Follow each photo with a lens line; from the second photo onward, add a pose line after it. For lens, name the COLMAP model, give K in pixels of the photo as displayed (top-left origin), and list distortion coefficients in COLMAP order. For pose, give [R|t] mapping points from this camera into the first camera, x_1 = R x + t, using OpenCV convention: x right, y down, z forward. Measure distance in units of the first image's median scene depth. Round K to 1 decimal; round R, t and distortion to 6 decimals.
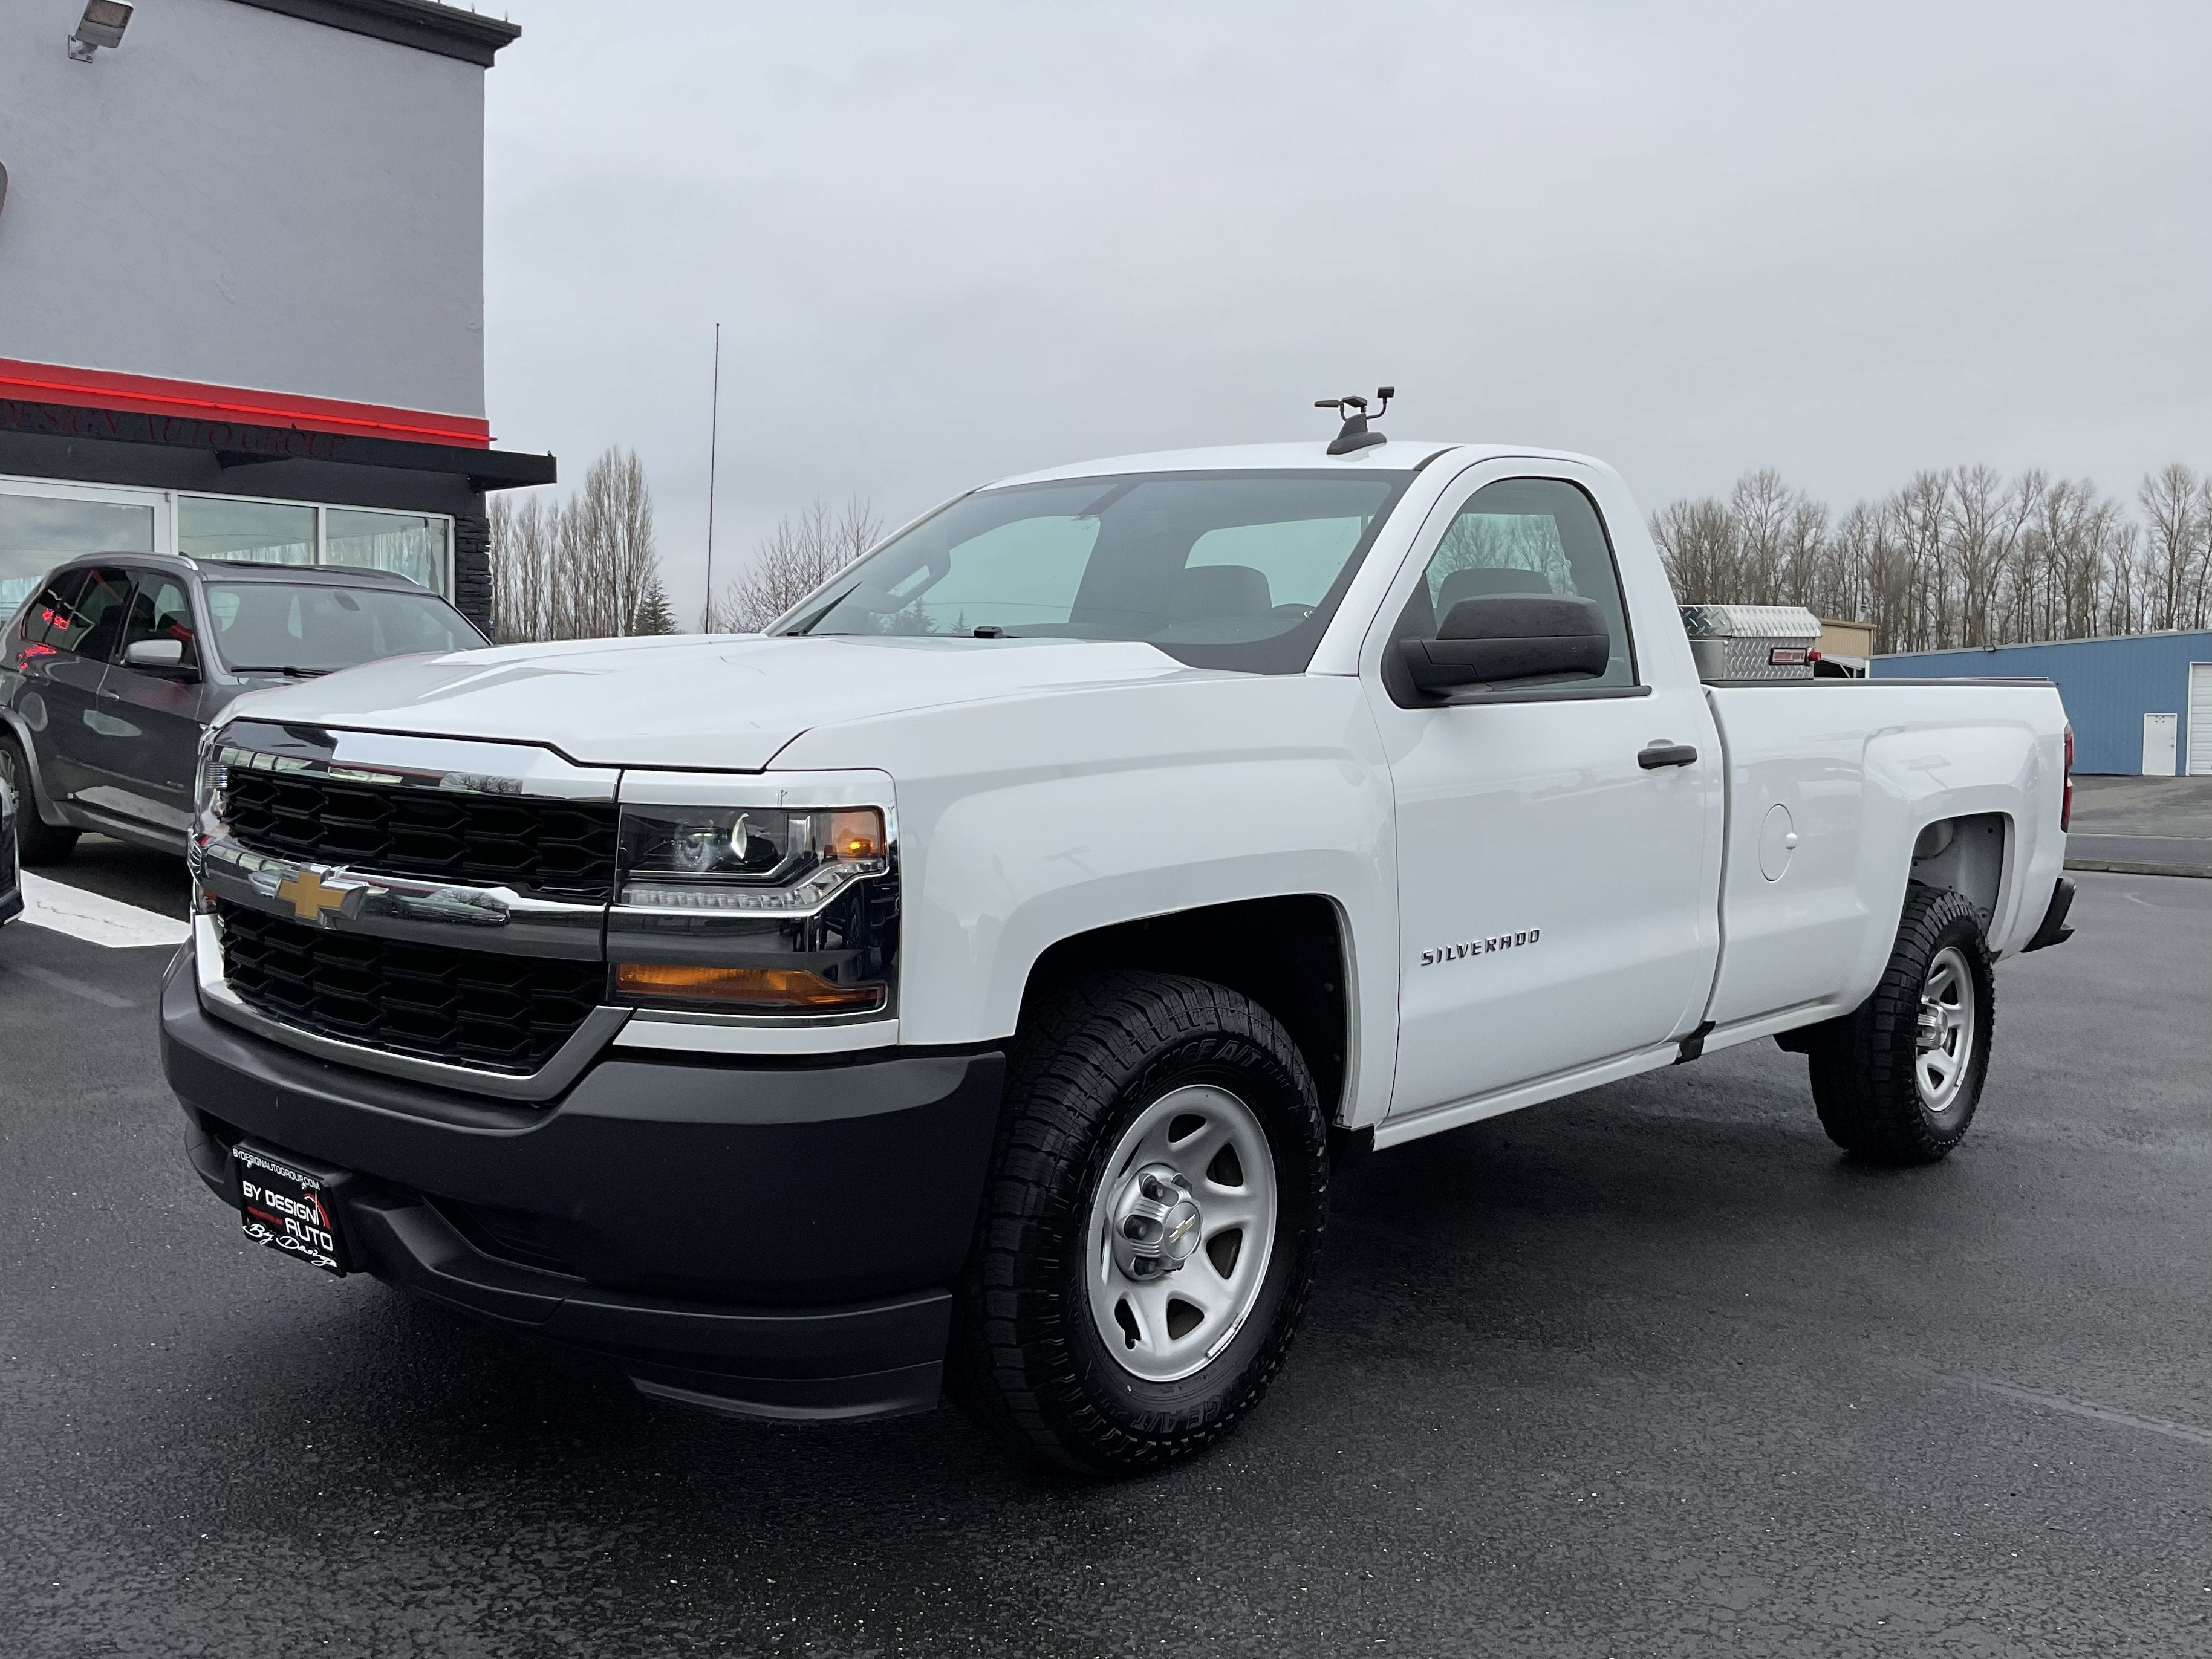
lens RADIAL K [[1977.5, 0, 1083.6], [0, 1977.5, 891.5], [0, 0, 1]] dist [0.062008, -0.124566]
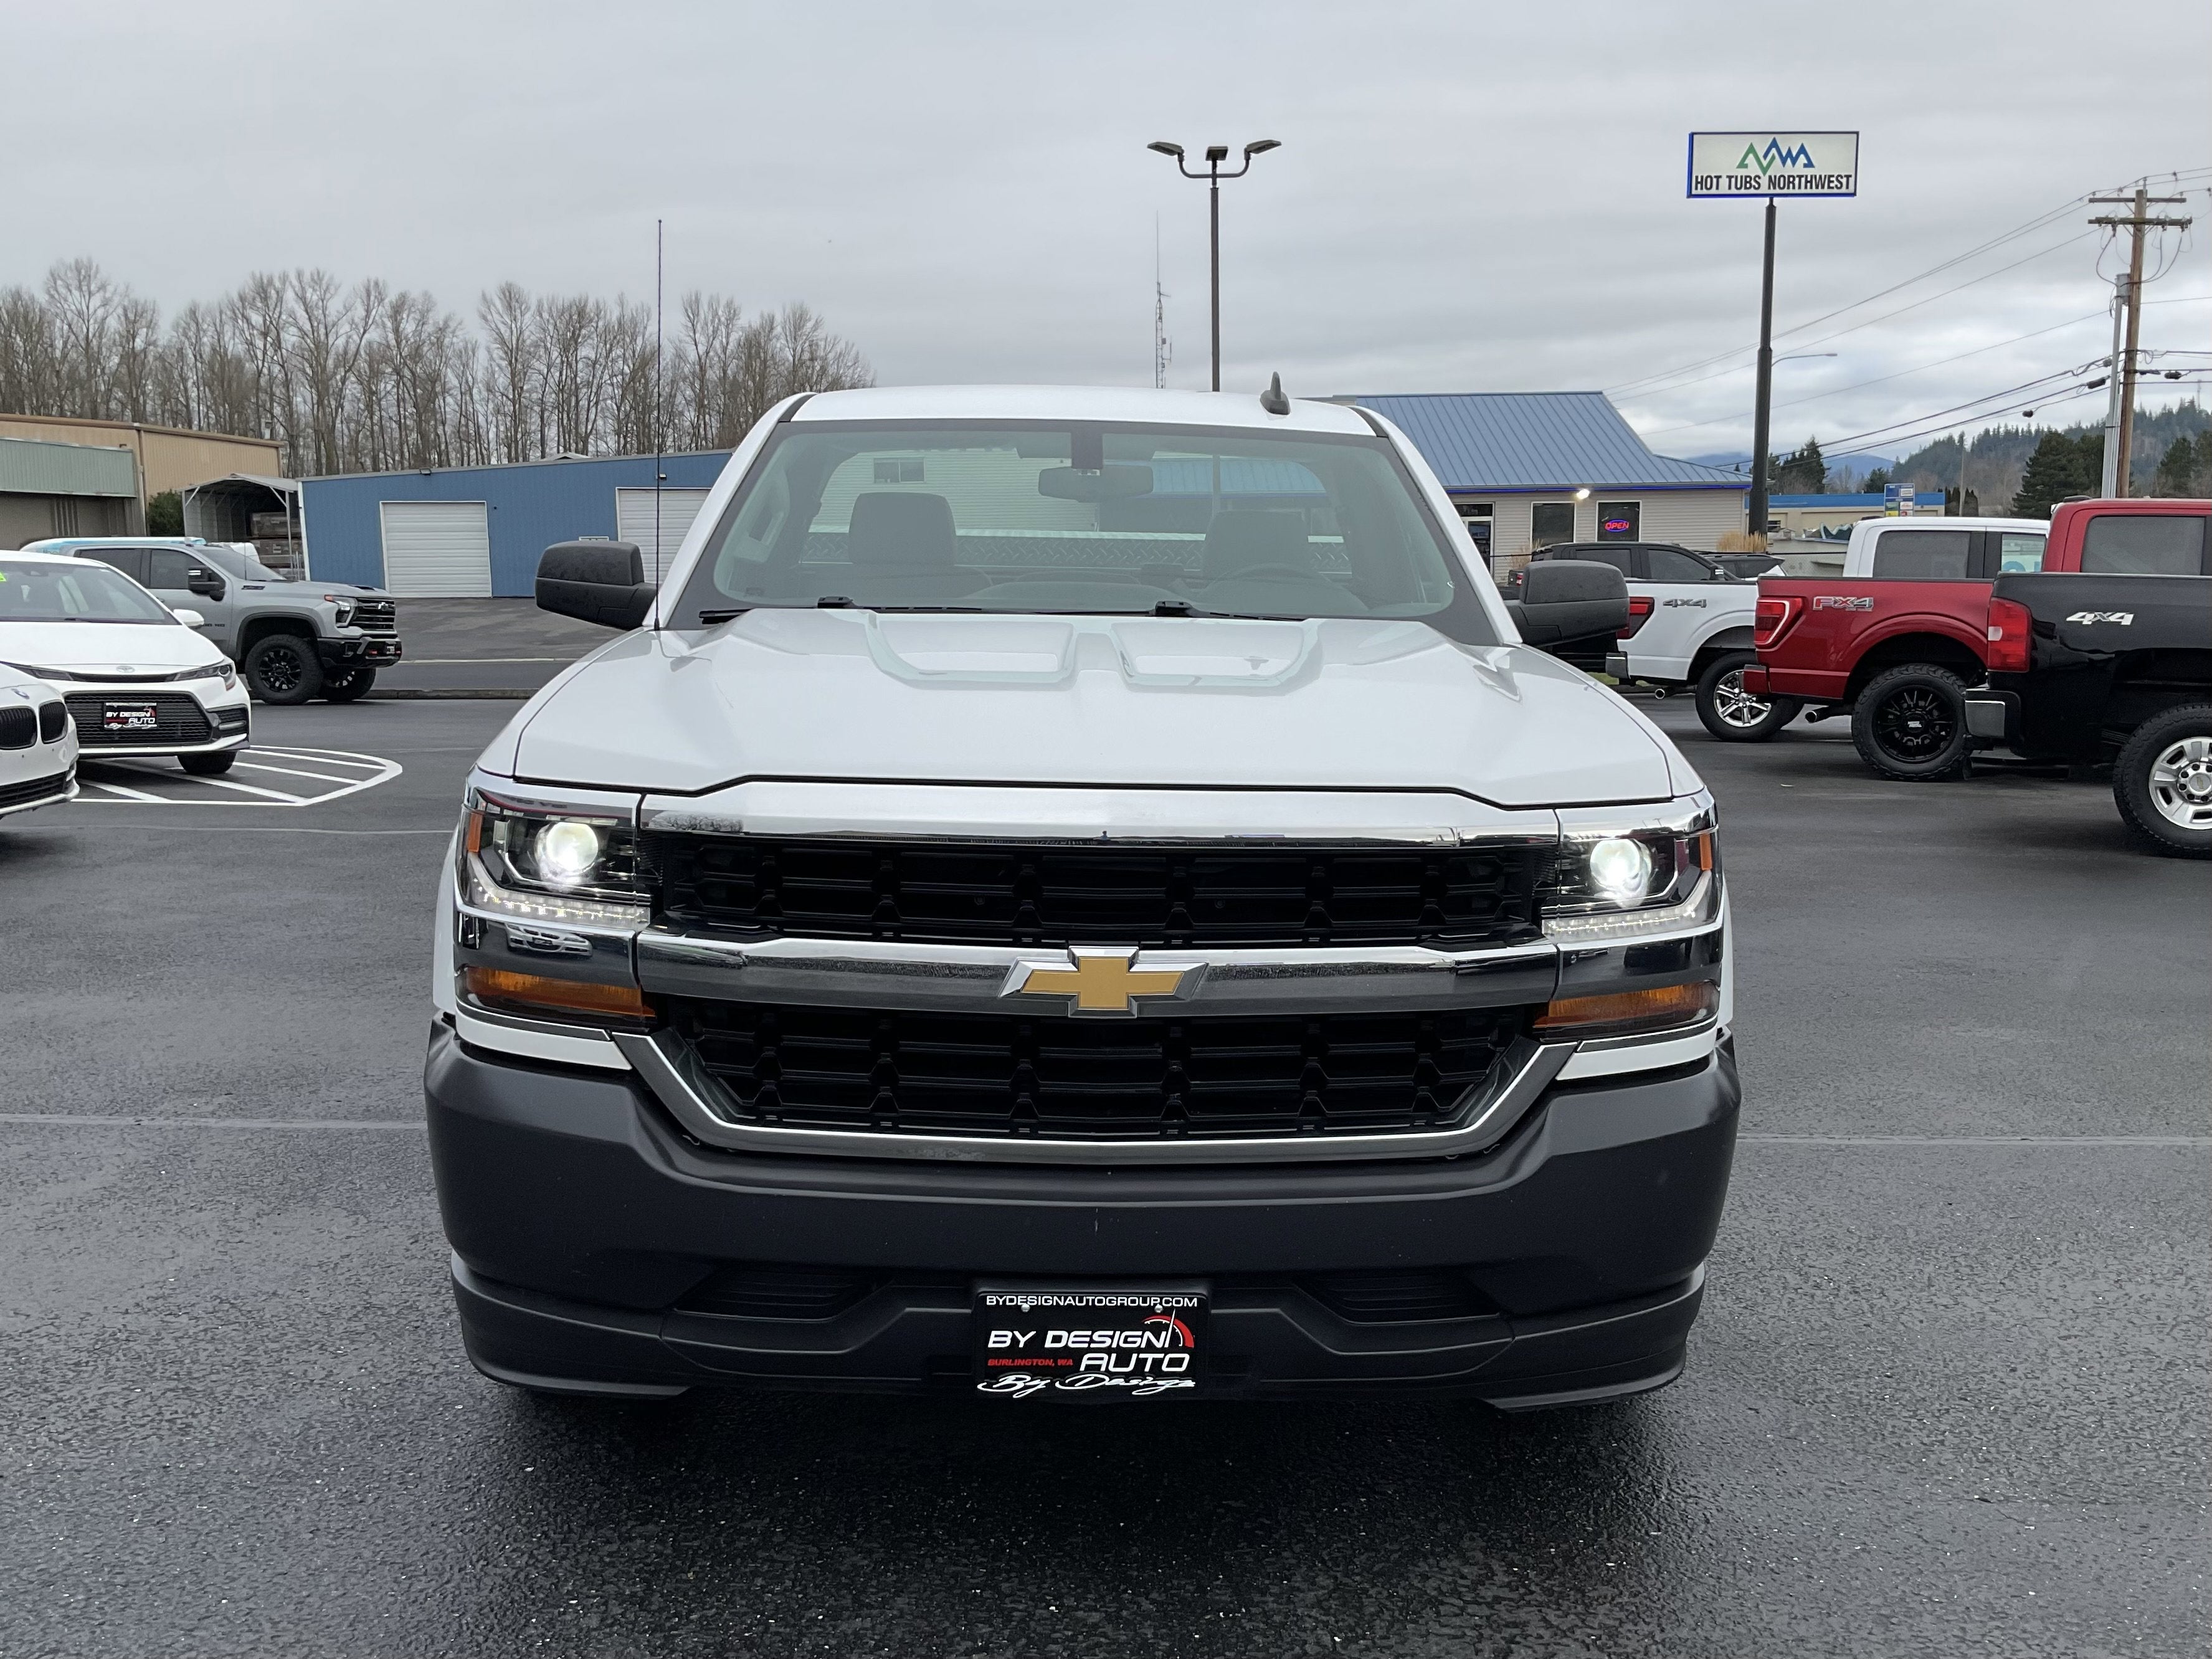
lens RADIAL K [[2123.8, 0, 1131.8], [0, 2123.8, 882.4], [0, 0, 1]] dist [-0.029917, 0.000000]
pose [[0.715672, -0.123495, 0.687432, -1.010654], [0.072108, 0.992049, 0.103148, -0.135443], [-0.694704, -0.024251, 0.718887, 0.333682]]
